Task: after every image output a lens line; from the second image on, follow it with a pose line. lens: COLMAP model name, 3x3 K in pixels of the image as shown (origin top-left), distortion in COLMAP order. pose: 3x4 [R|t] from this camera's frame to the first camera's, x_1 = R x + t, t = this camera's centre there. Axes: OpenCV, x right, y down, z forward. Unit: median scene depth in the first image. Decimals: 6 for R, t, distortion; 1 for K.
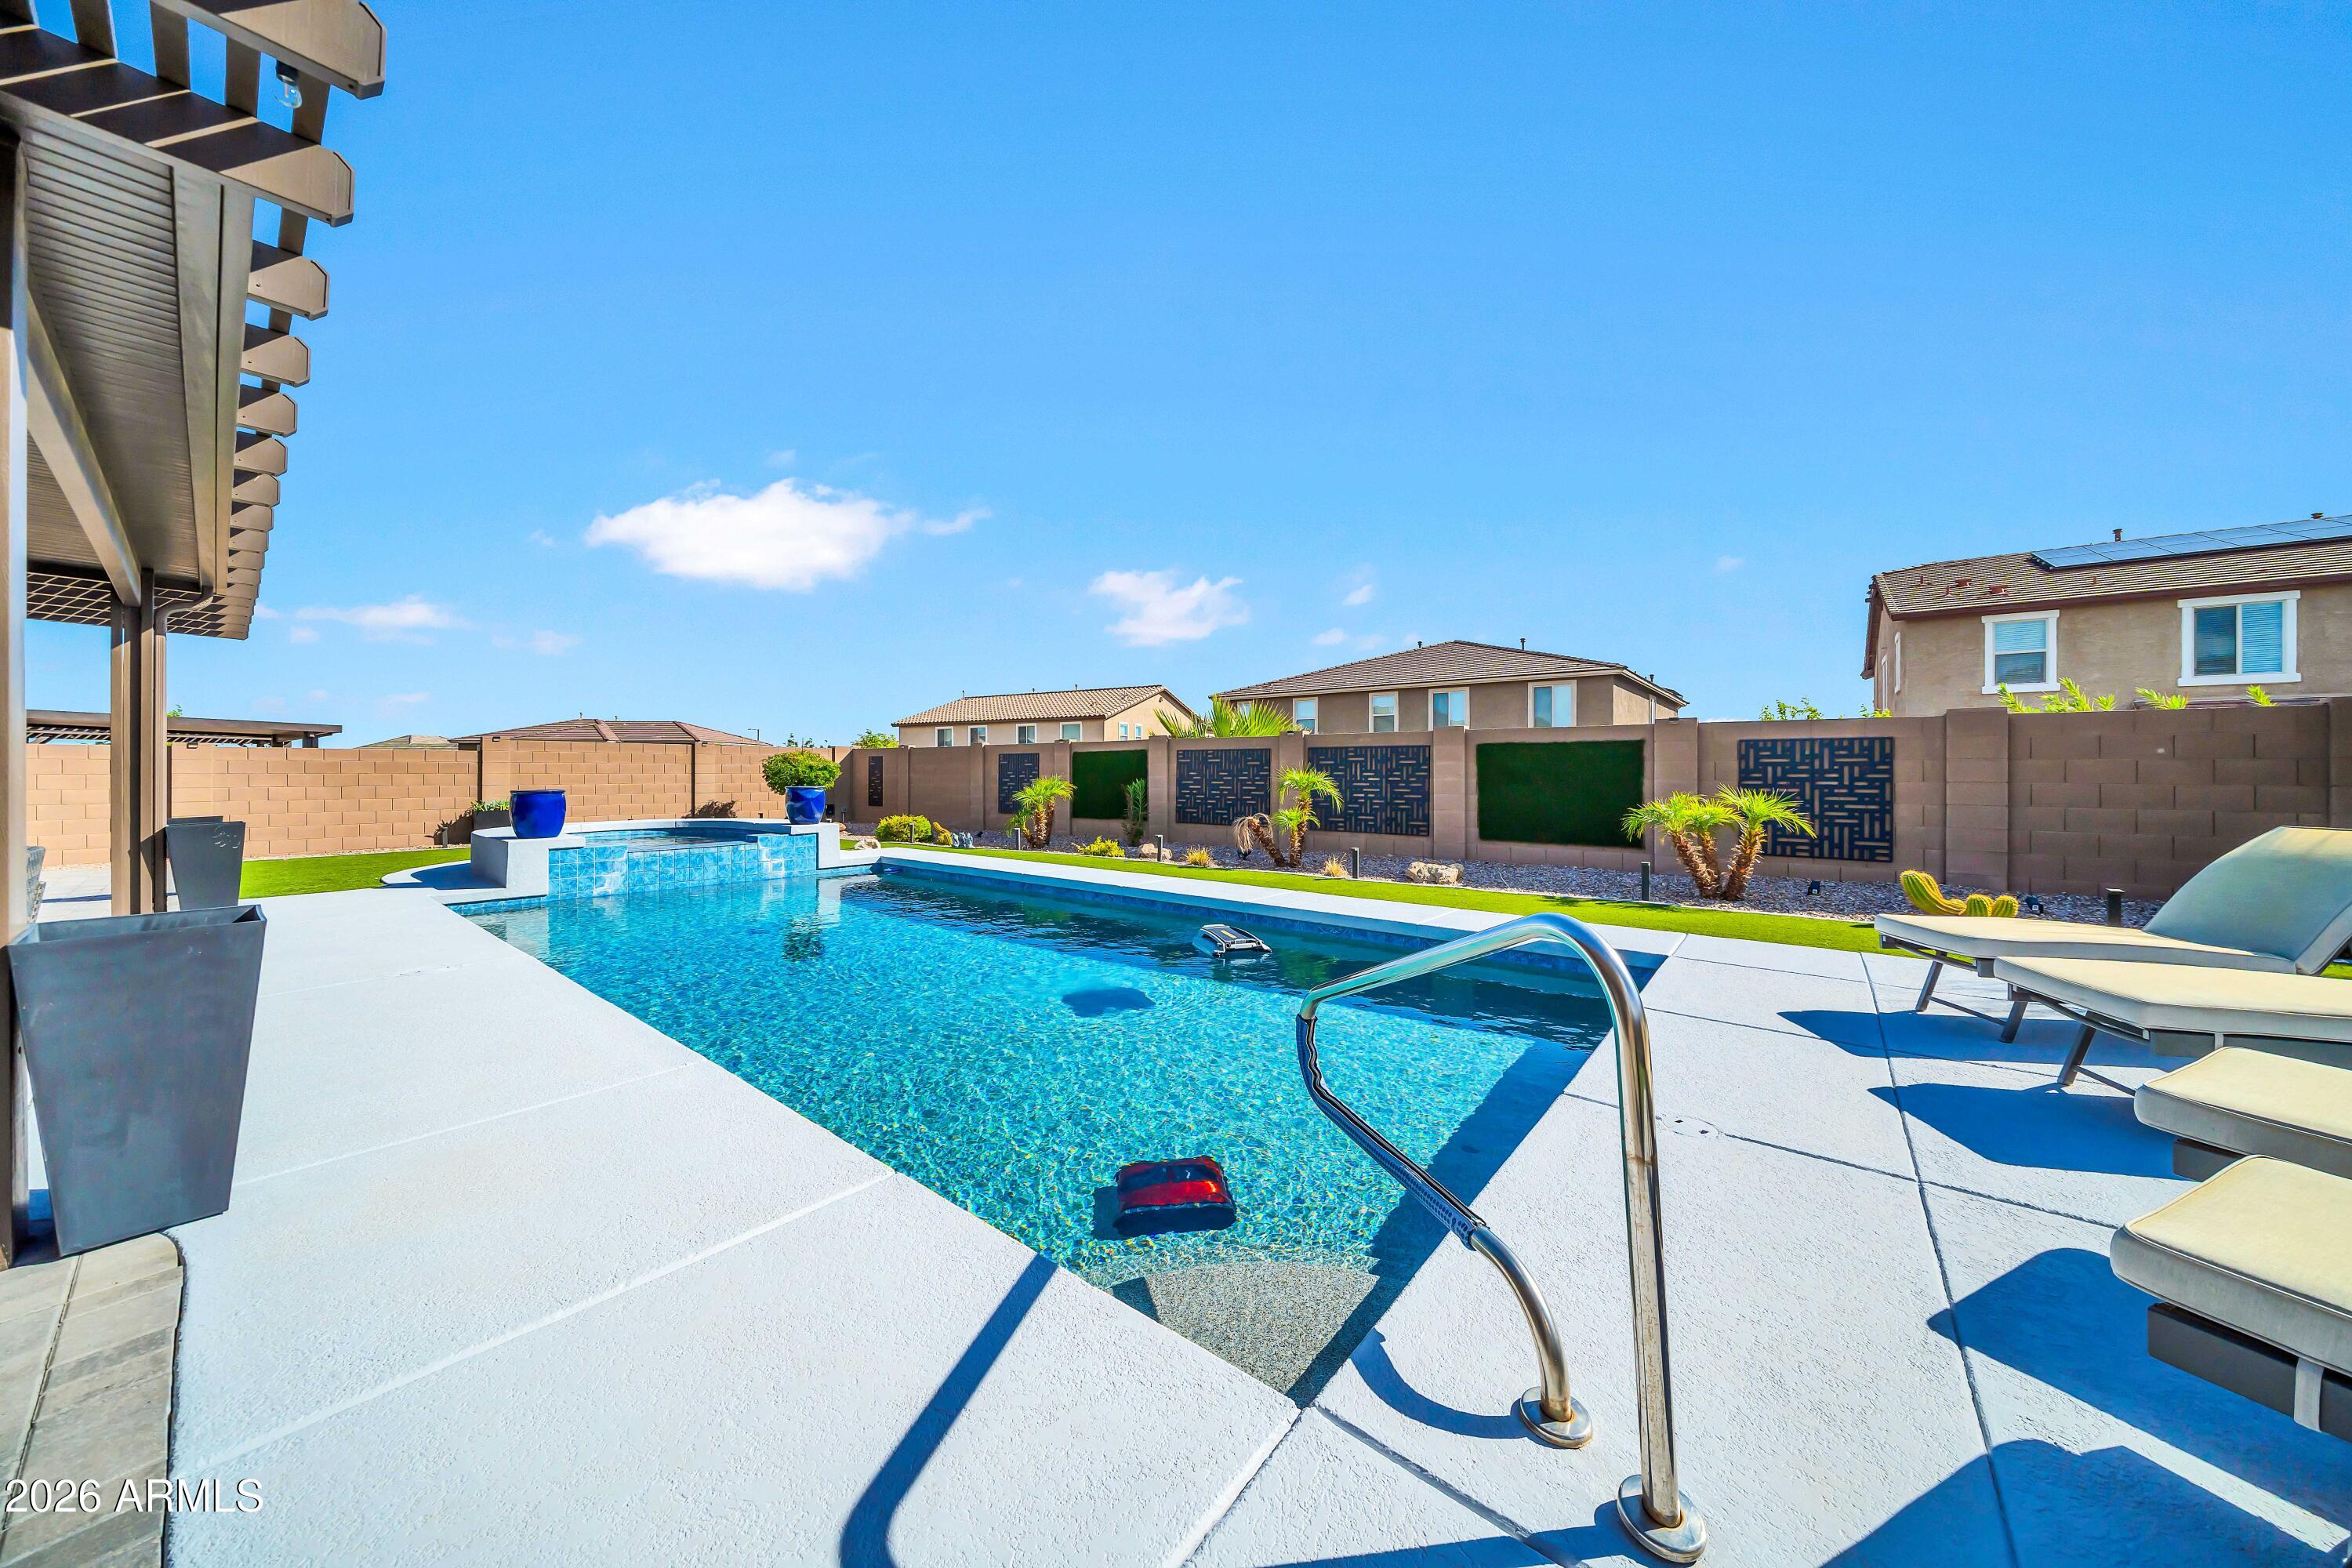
lens RADIAL K [[795.8, 0, 1158.0], [0, 795.8, 775.4], [0, 0, 1]] dist [-0.001839, -0.000092]
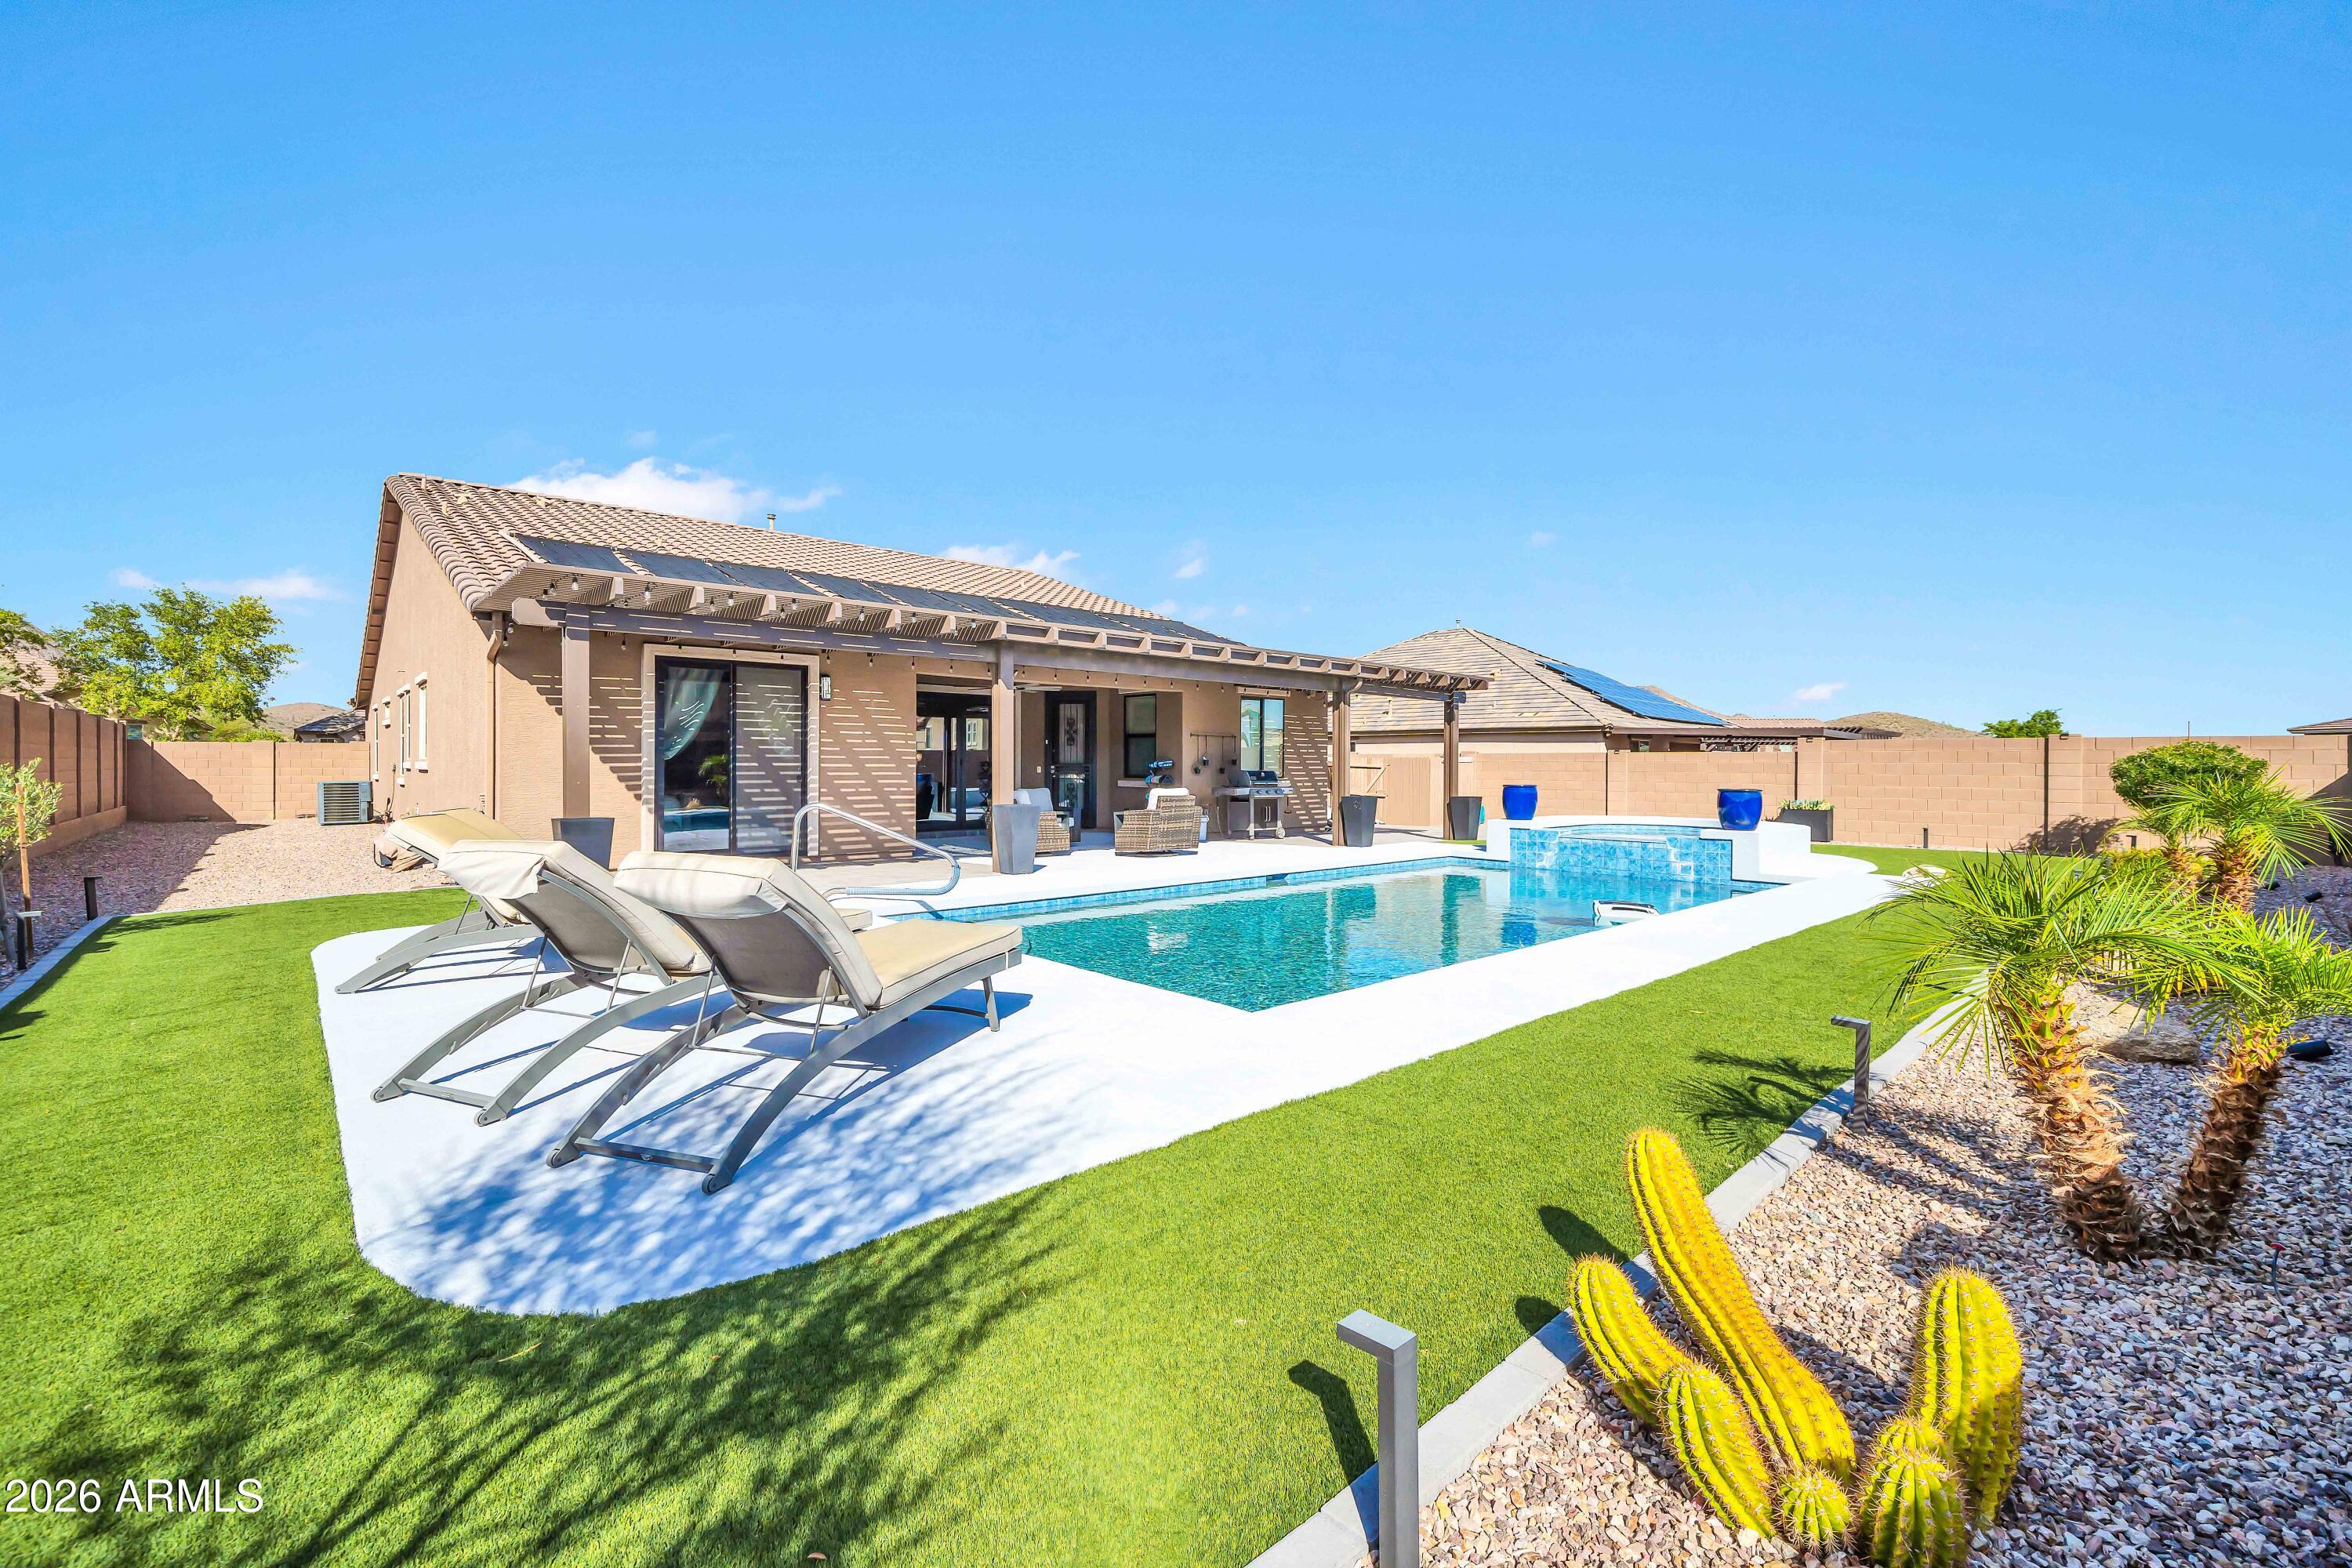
lens RADIAL K [[994.5, 0, 1165.1], [0, 994.5, 778.1], [0, 0, 1]] dist [0.004411, -0.000848]
pose [[-0.137267, 0.011957, -0.990462, 0.745511], [-0.008759, 0.999873, 0.013284, -0.007685], [0.990495, 0.010499, -0.137144, 0.479707]]
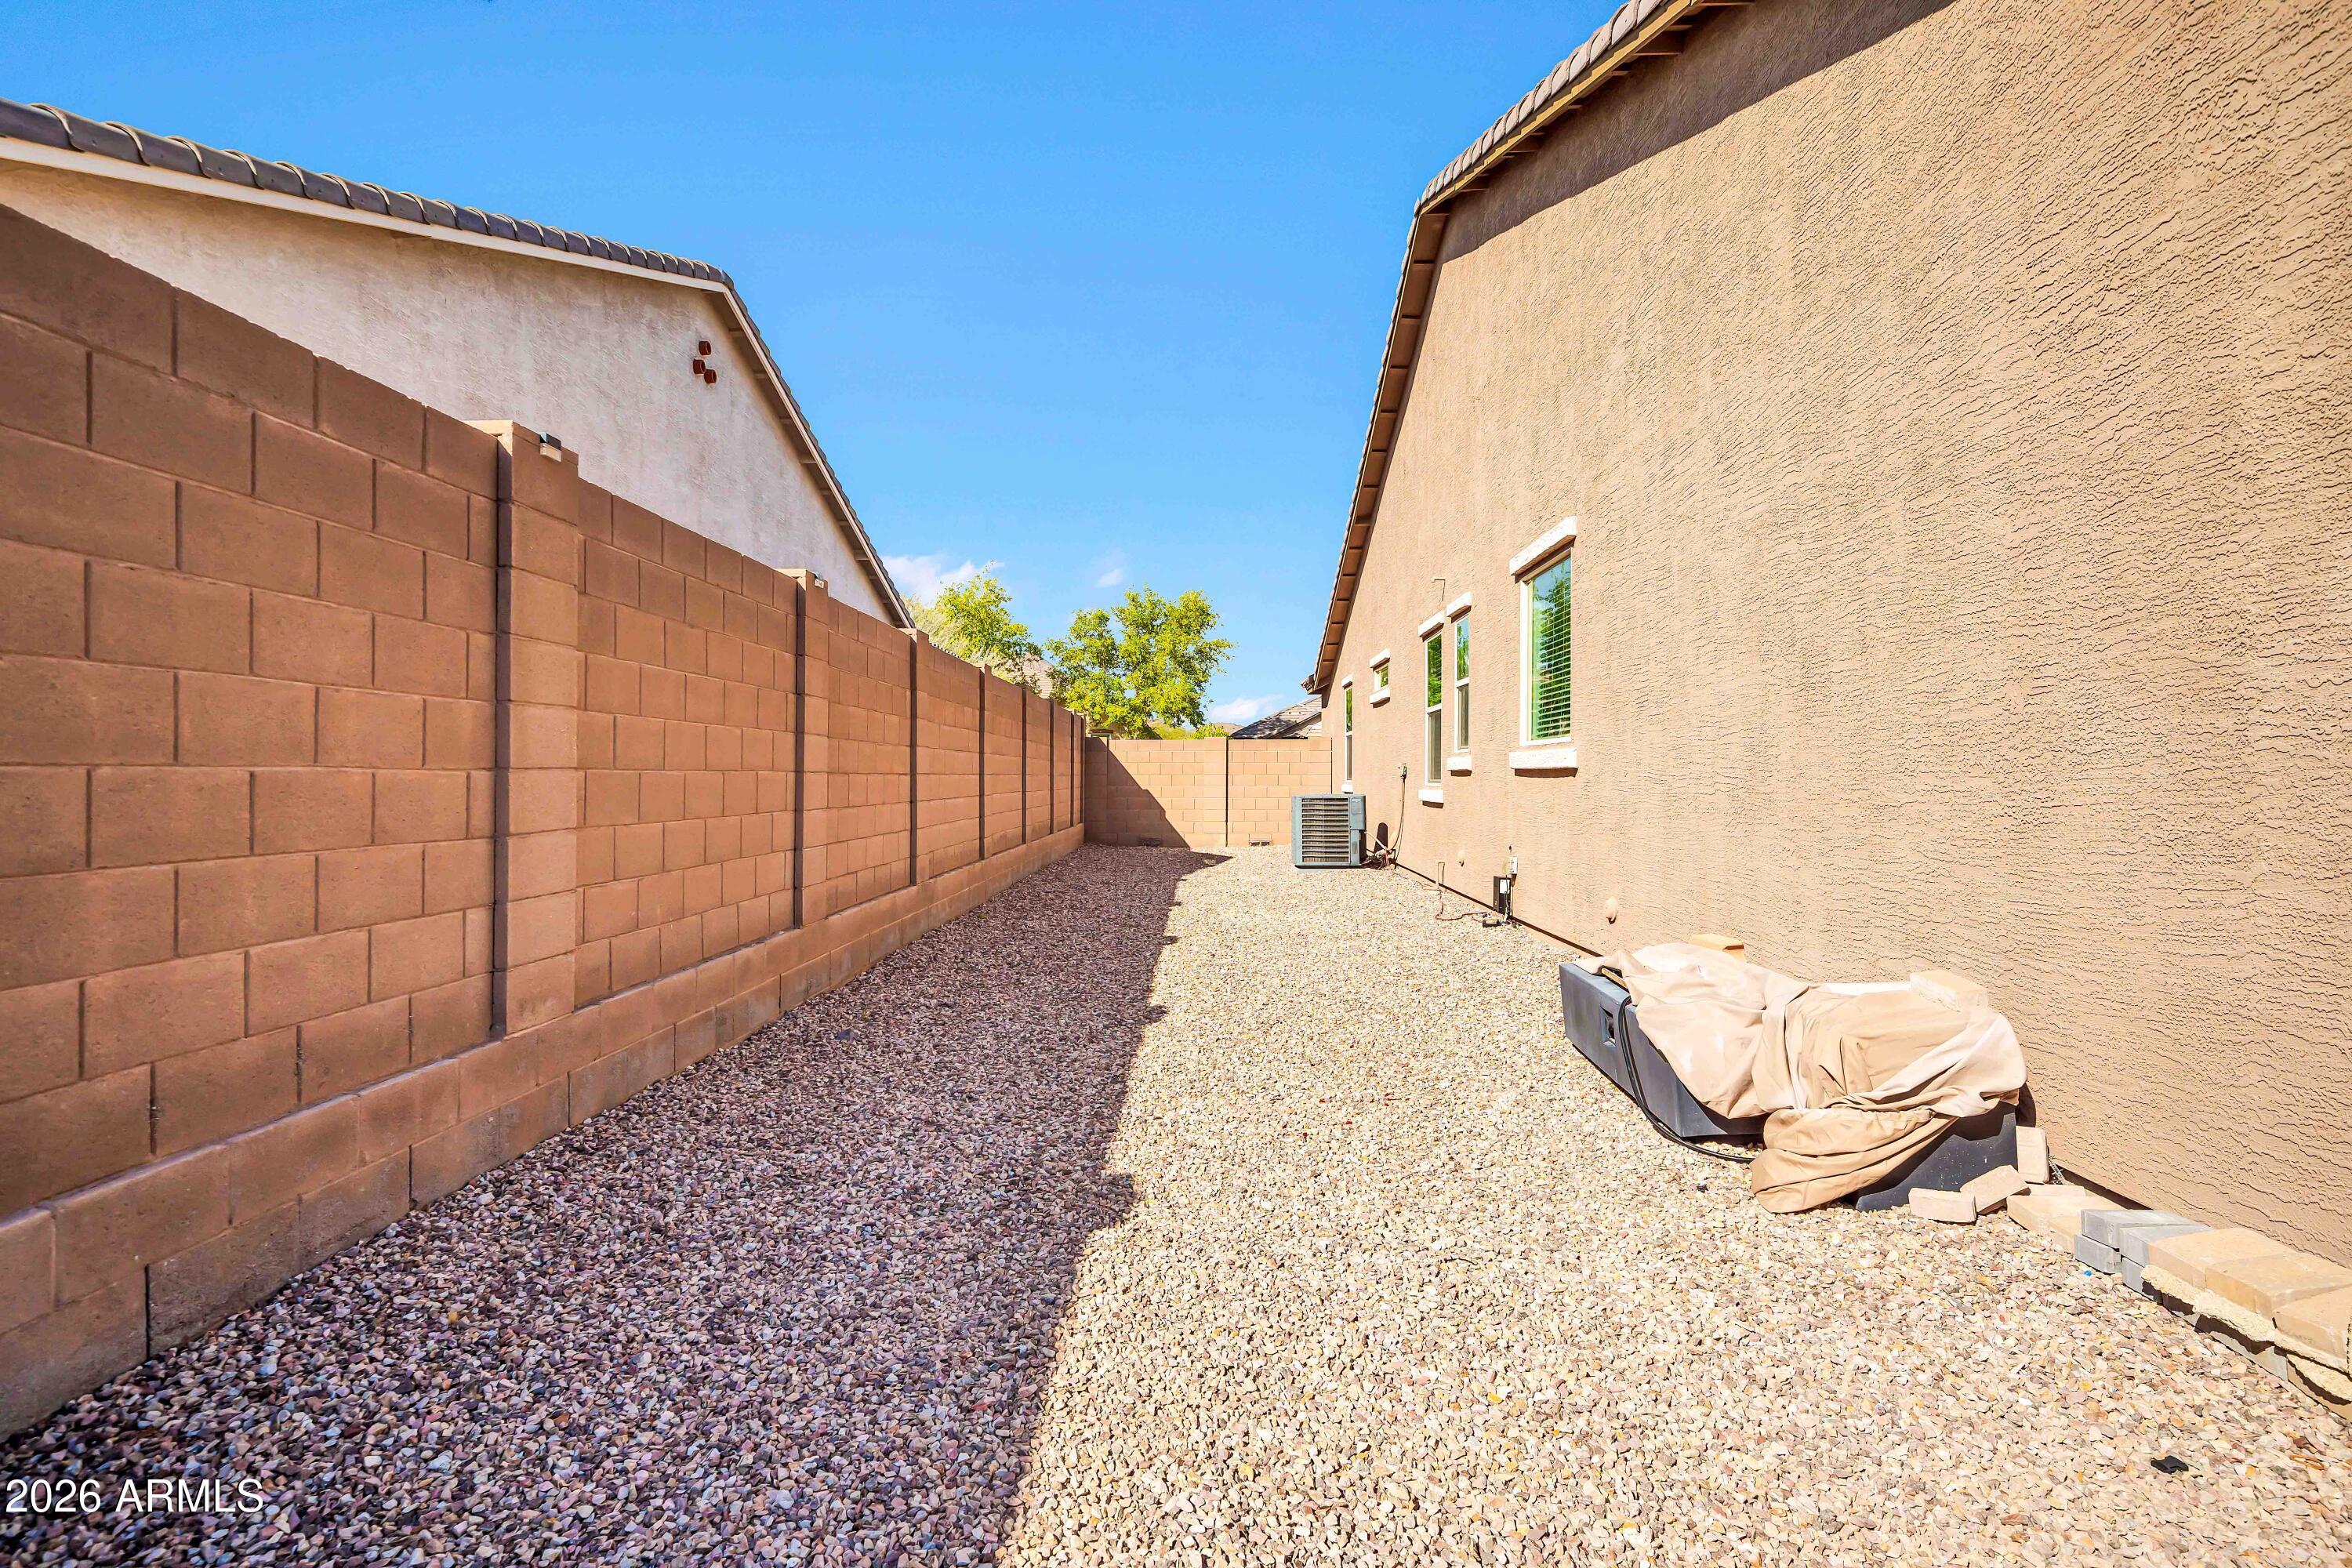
lens RADIAL K [[1188.0, 0, 1164.0], [0, 1188.0, 777.7], [0, 0, 1]] dist [0.000490, 0.000007]
pose [[-0.781561, -0.000310, -0.623828, 0.063214], [-0.004183, 0.999980, 0.004744, 0.013199], [0.623814, 0.006318, -0.781547, -0.389151]]
